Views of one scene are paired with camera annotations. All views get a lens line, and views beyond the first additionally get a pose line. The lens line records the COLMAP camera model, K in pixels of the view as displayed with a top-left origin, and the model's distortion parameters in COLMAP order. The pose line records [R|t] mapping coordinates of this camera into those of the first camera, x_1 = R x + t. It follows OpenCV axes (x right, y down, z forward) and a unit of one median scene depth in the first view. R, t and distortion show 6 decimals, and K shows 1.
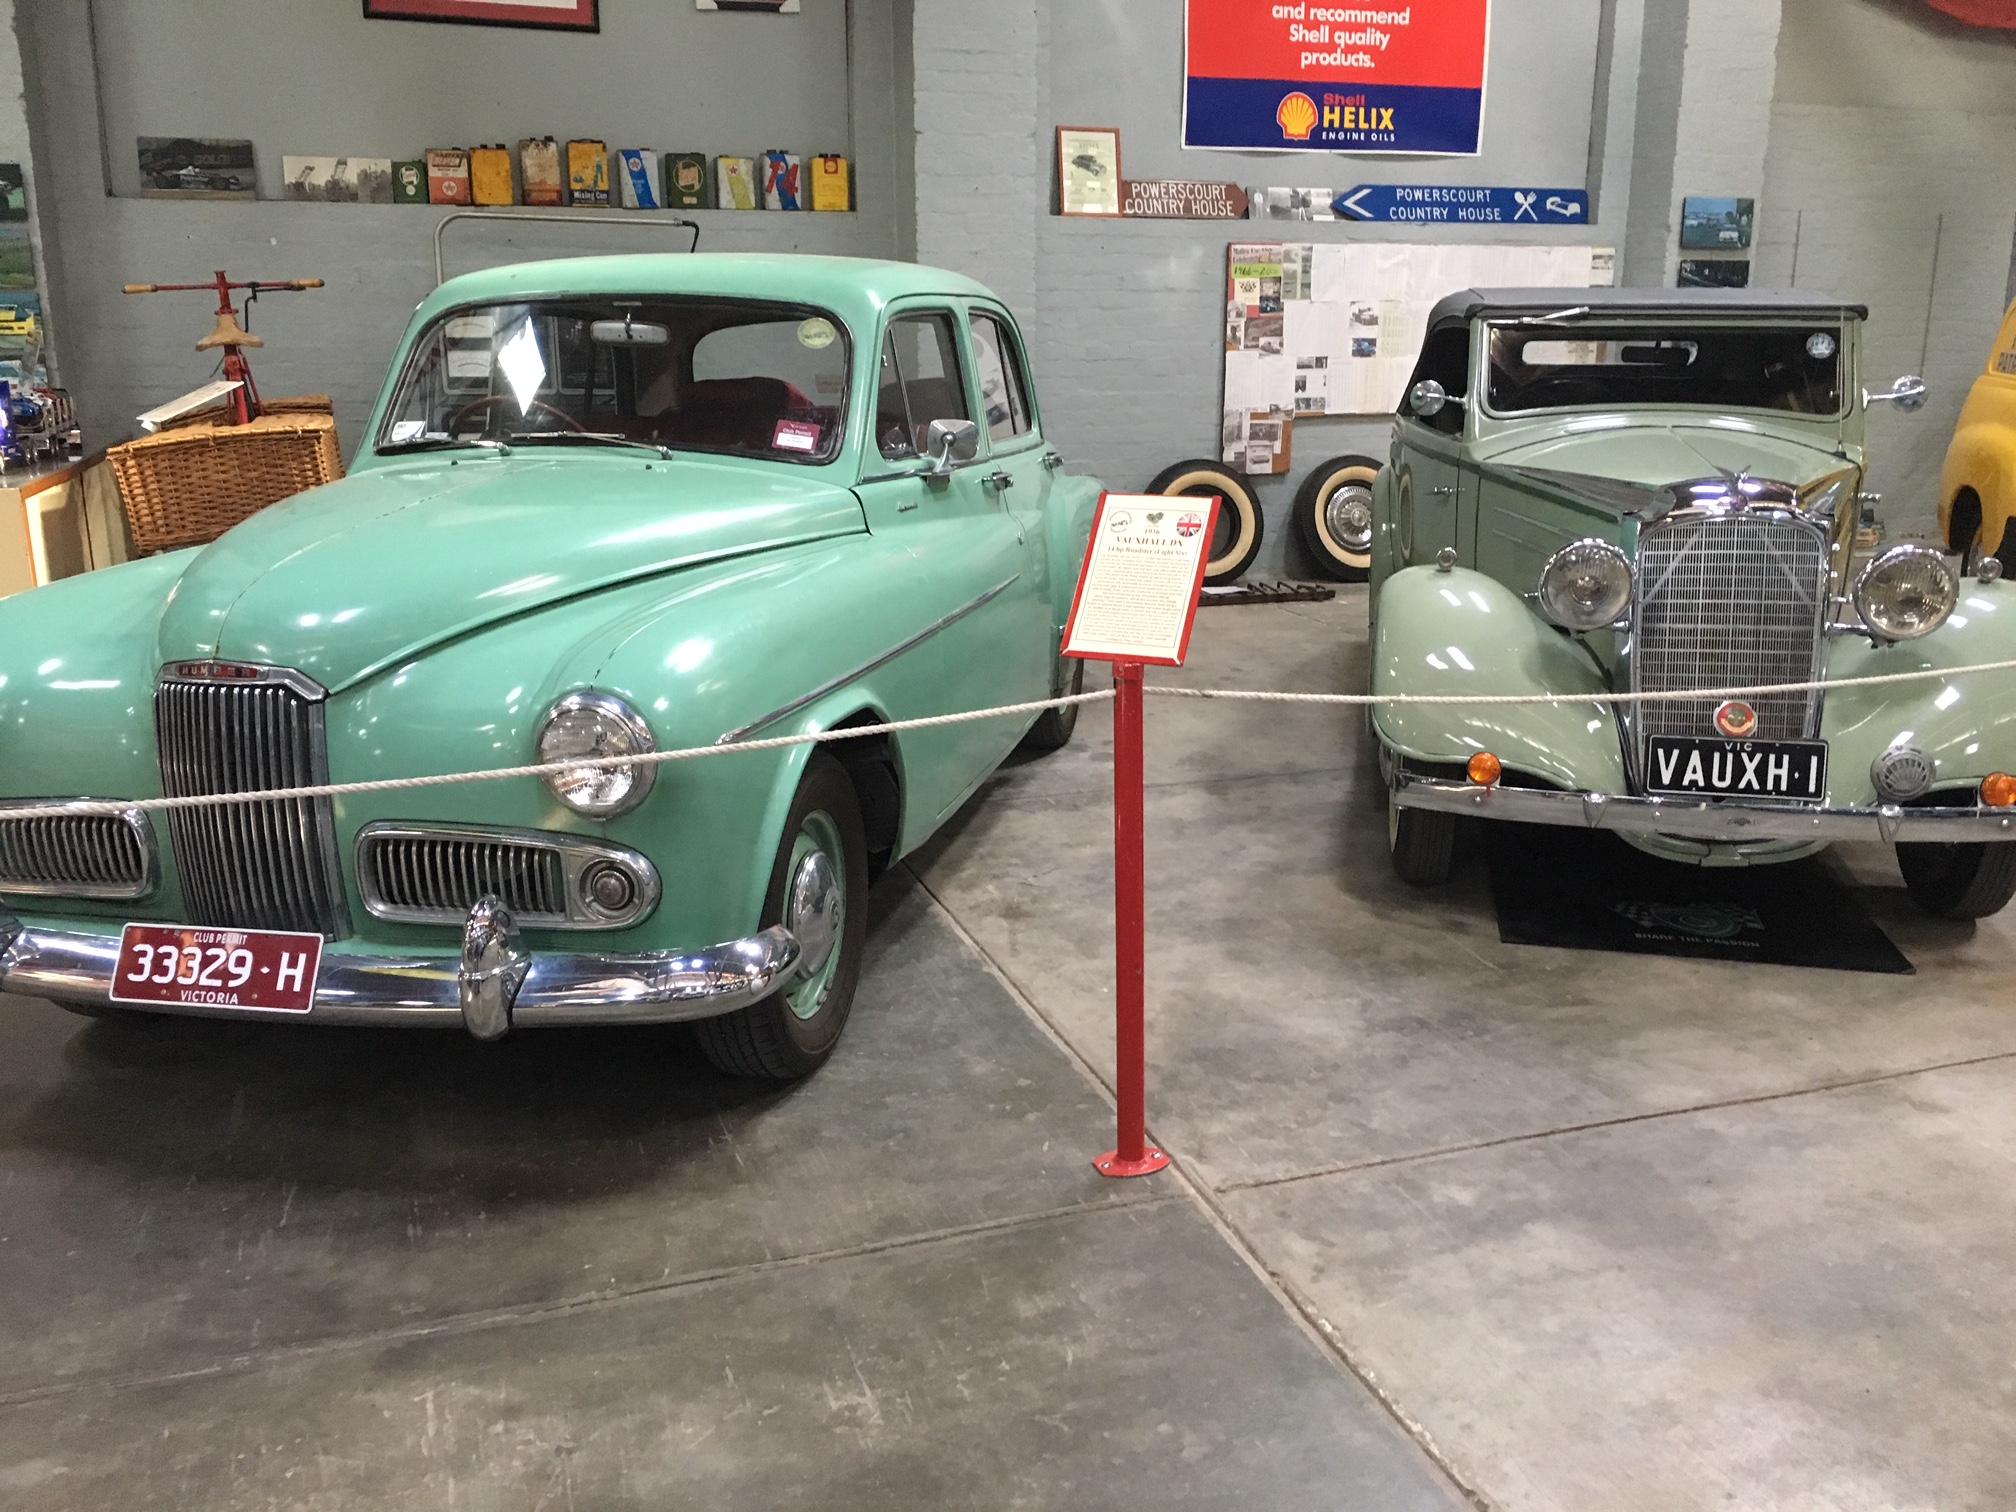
lens RADIAL K [[1684.3, 0, 995.7], [0, 1684.3, 760.2], [0, 0, 1]] dist [0.063124, -0.103450]
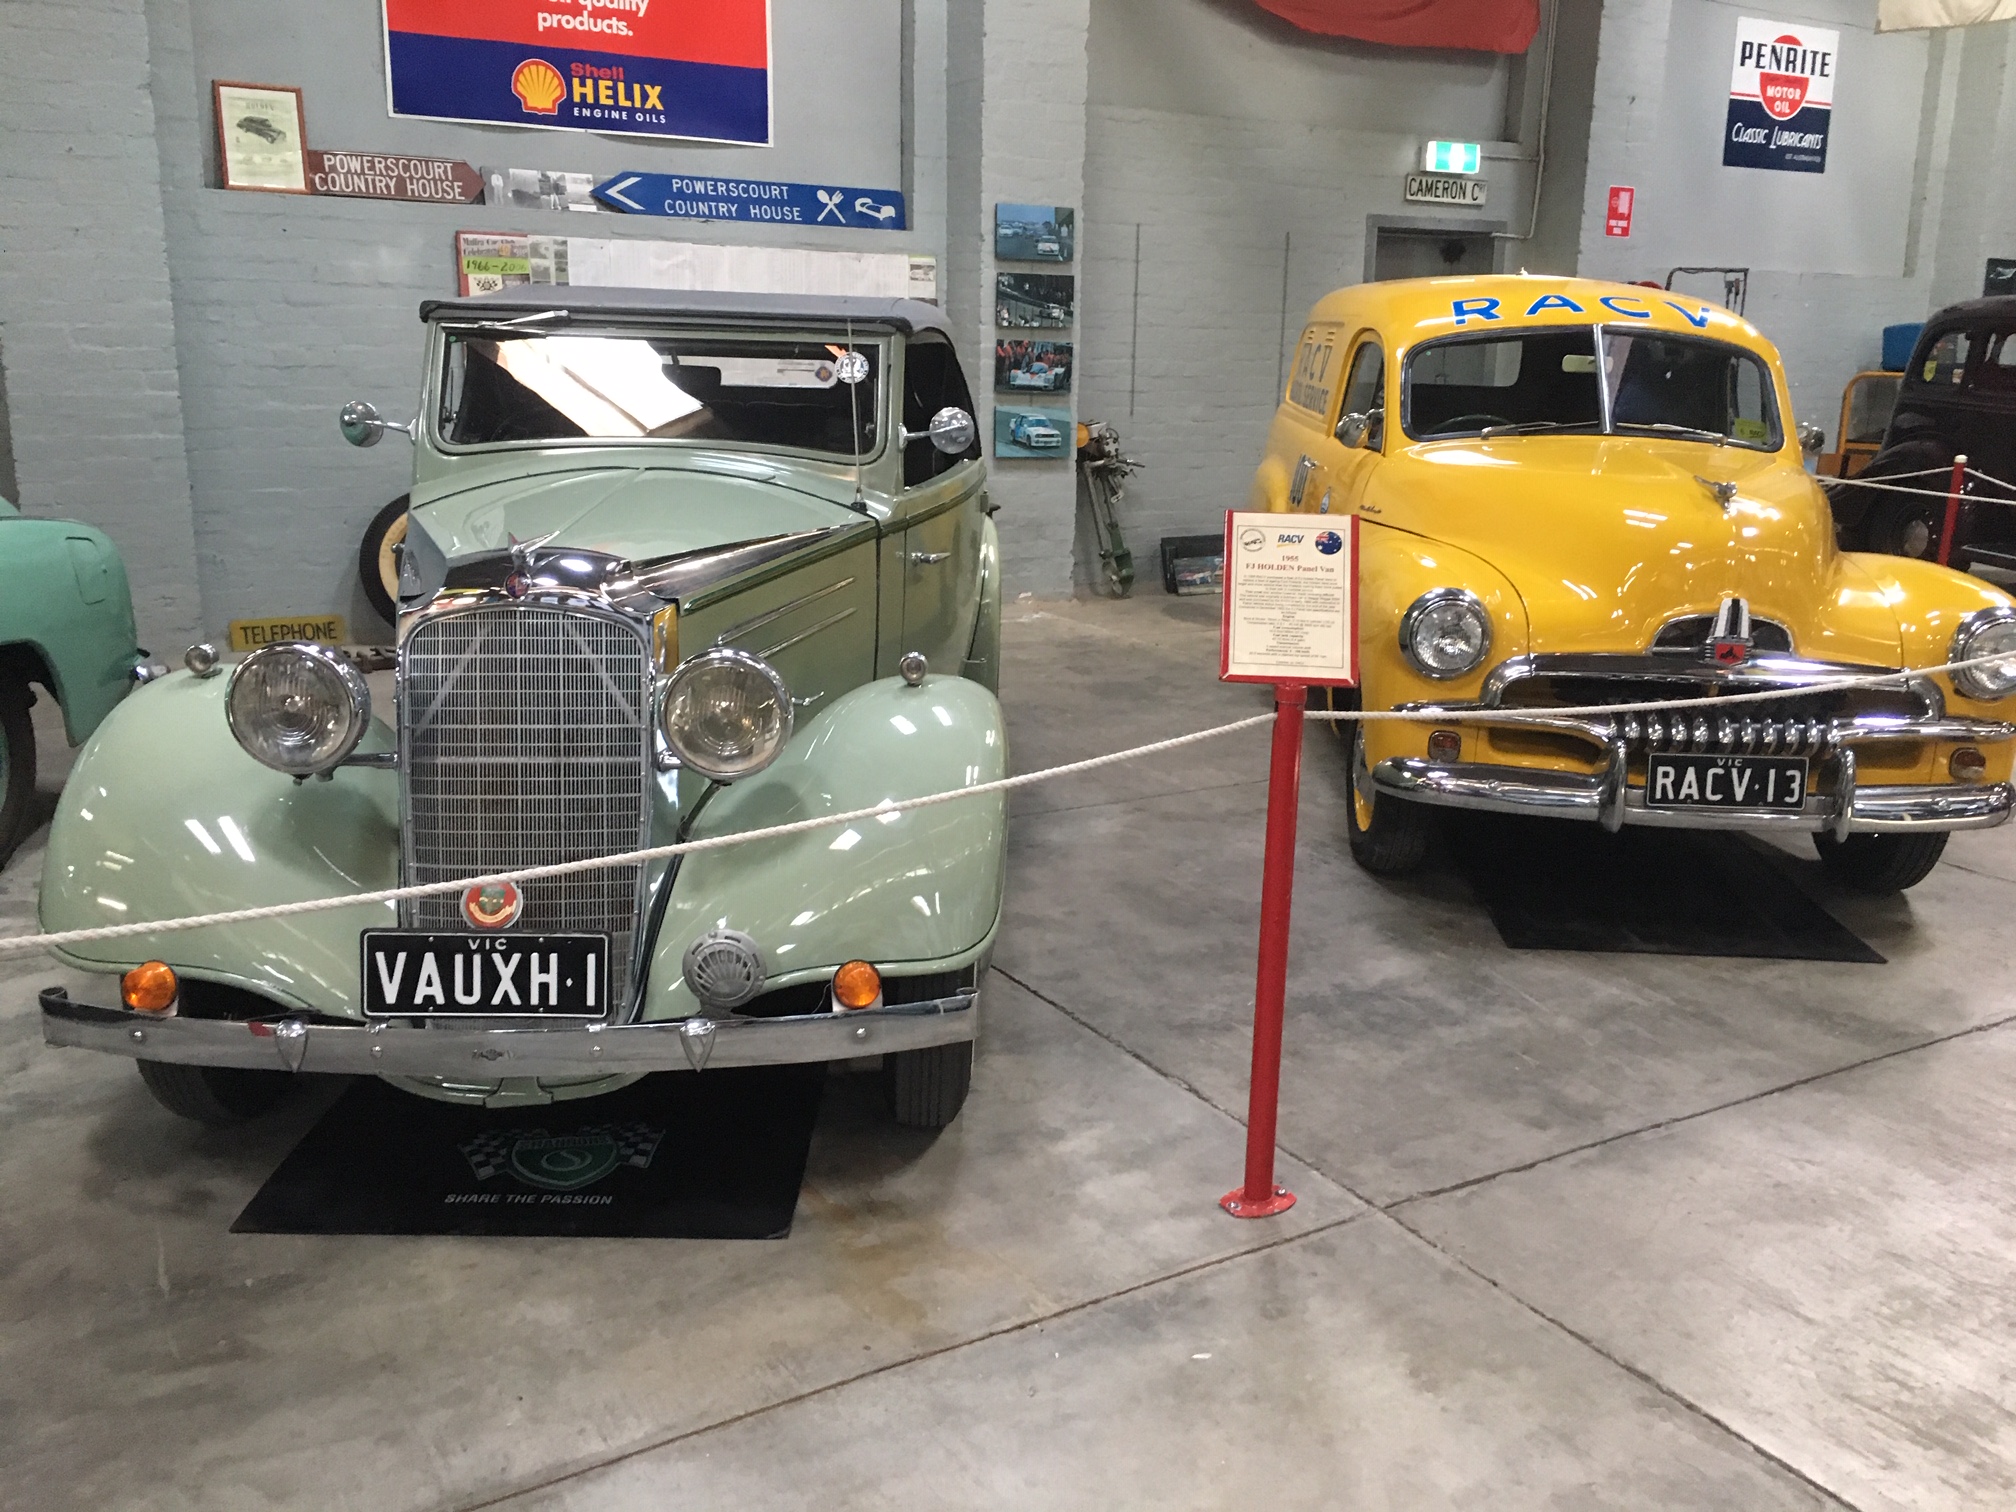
lens RADIAL K [[1684.3, 0, 1015.6], [0, 1684.3, 757.9], [0, 0, 1]] dist [0.063124, -0.103450]
pose [[0.974496, -0.034336, 0.221761, 0.209653], [0.036212, 0.999334, -0.004395, -0.030702], [-0.221463, 0.012313, 0.975091, 0.119939]]
